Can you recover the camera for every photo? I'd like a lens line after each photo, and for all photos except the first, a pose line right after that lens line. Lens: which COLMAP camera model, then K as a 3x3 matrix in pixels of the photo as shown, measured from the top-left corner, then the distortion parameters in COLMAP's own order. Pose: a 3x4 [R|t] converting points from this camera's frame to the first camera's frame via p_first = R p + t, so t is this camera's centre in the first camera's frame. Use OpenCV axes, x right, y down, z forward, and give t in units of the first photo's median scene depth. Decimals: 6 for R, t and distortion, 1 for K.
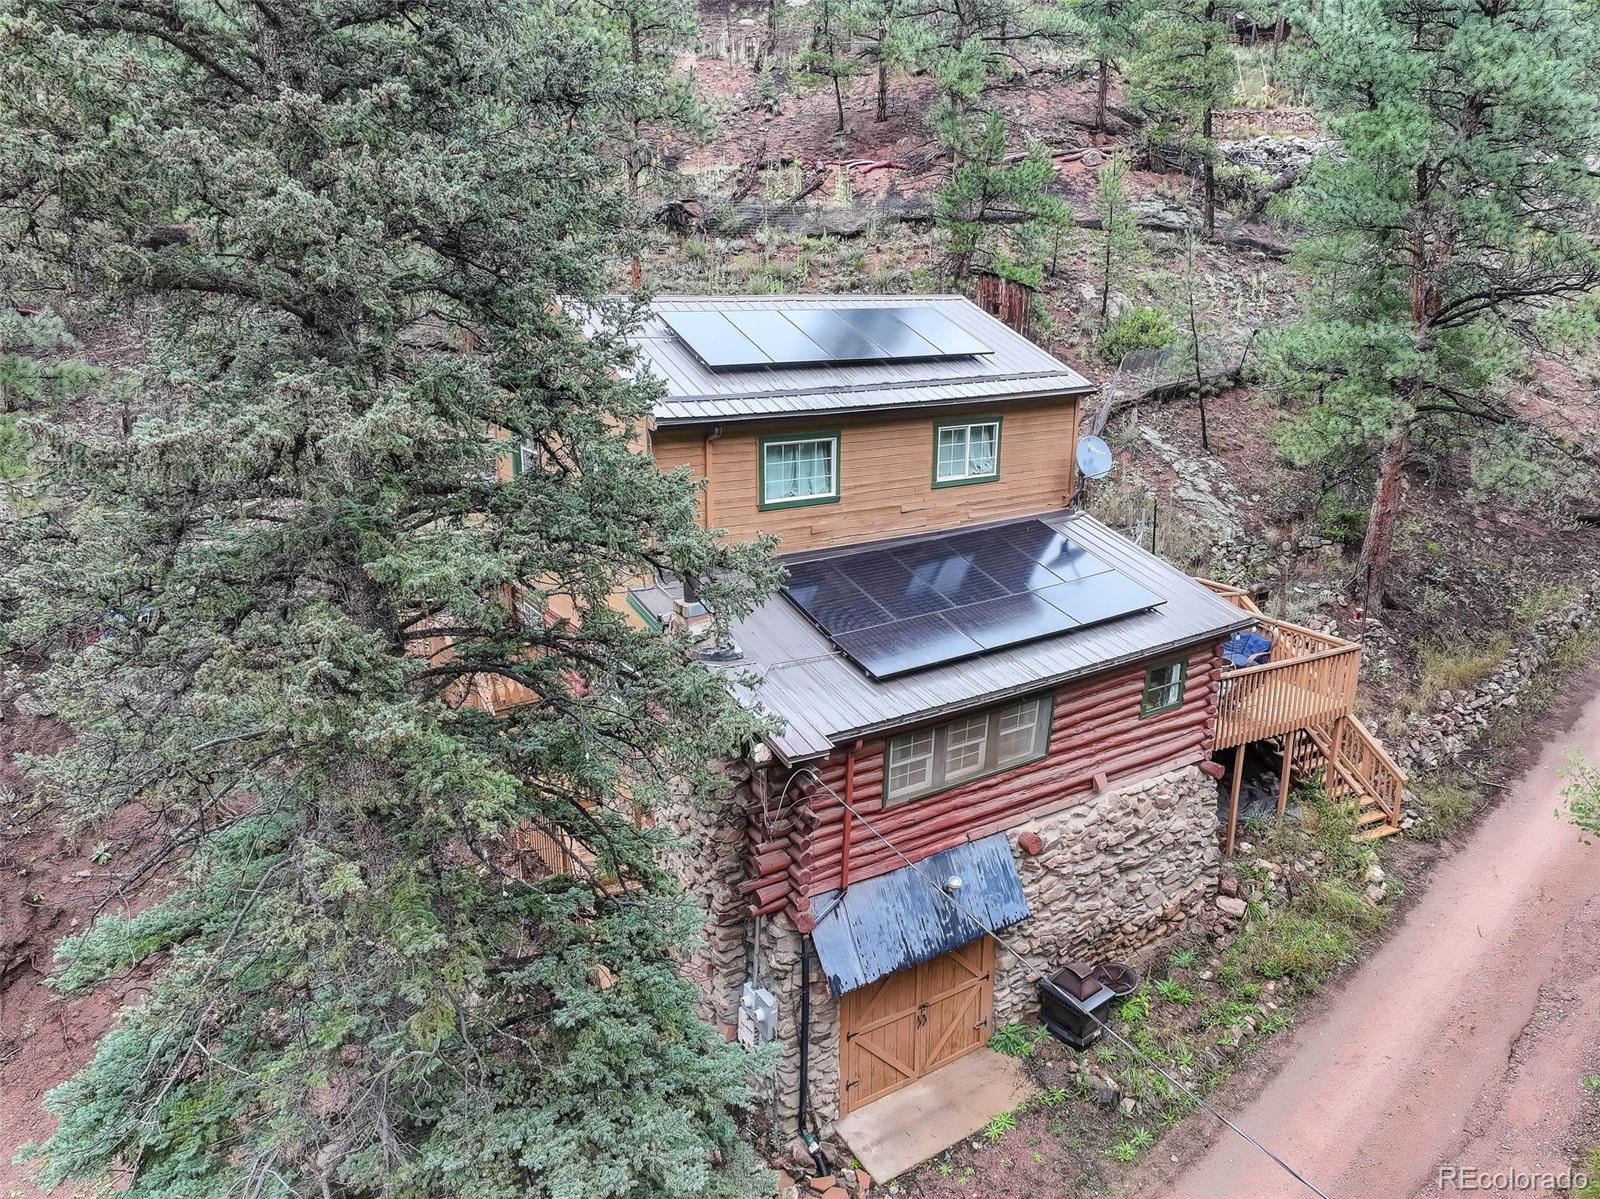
lens RADIAL K [[1123.3, 0, 800.0], [0, 1123.3, 599.5], [0, 0, 1]] dist [0.015925, 0.002526]
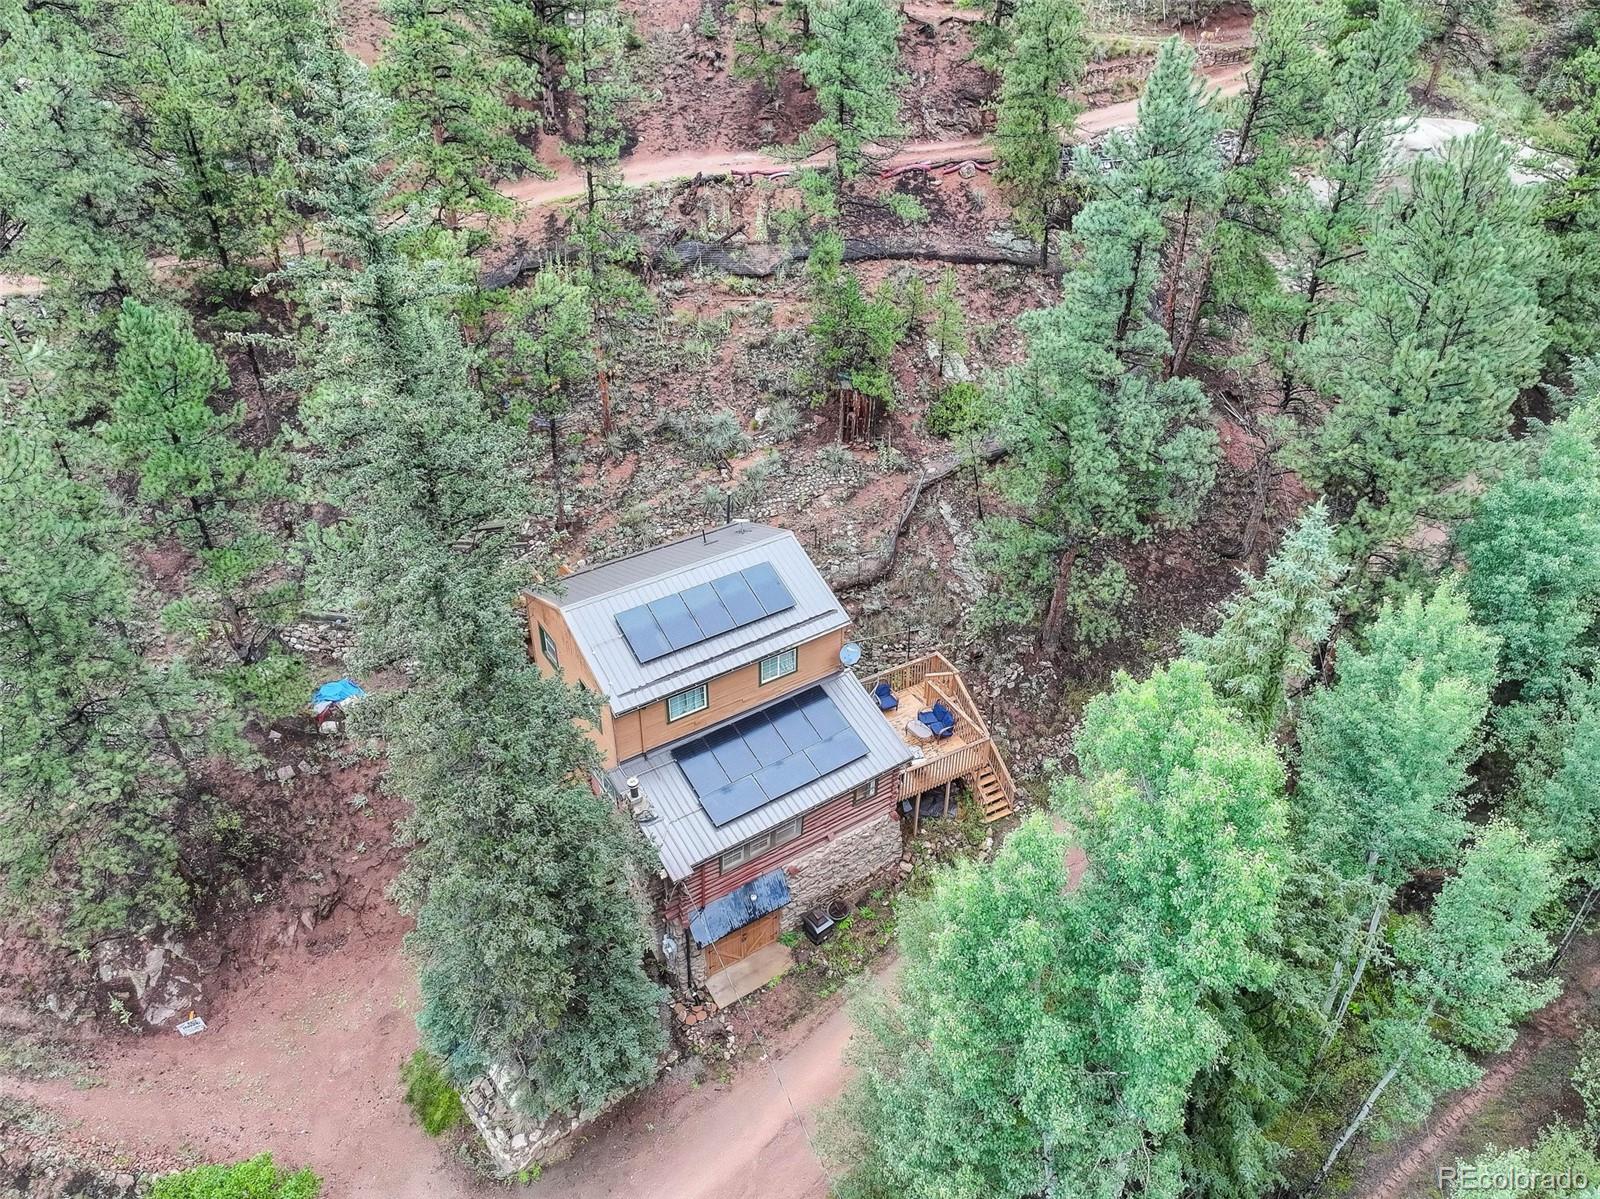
lens RADIAL K [[1123.3, 0, 800.0], [0, 1123.3, 599.5], [0, 0, 1]] dist [0.015925, 0.002526]
pose [[0.999952, 0.006880, 0.007011, 0.186897], [-0.008839, 0.941623, 0.336554, -0.972274], [-0.004286, -0.336600, 0.941638, -0.855546]]
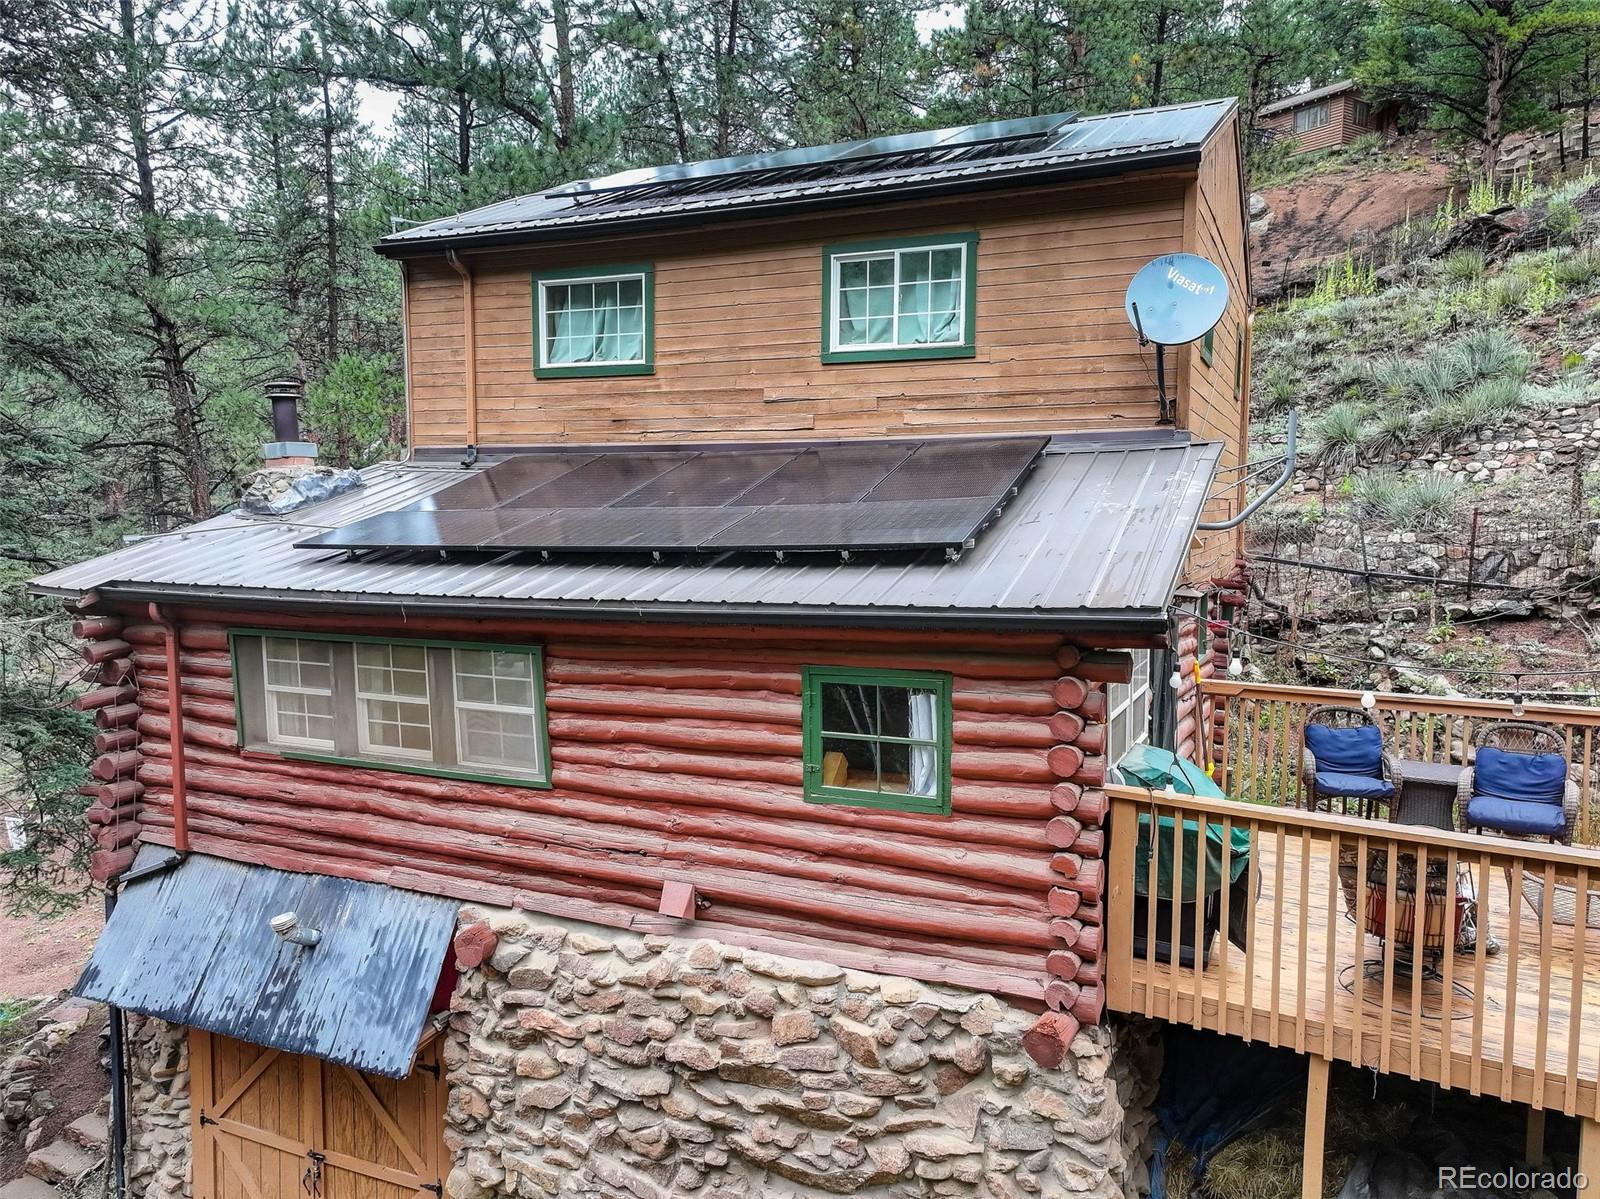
lens RADIAL K [[1123.3, 0, 800.0], [0, 1123.3, 599.5], [0, 0, 1]] dist [0.015925, 0.002526]
pose [[0.546230, 0.078417, -0.833957, 0.647901], [-0.231670, 0.970915, -0.060446, 0.060397], [0.804961, 0.226220, 0.548509, 0.755455]]
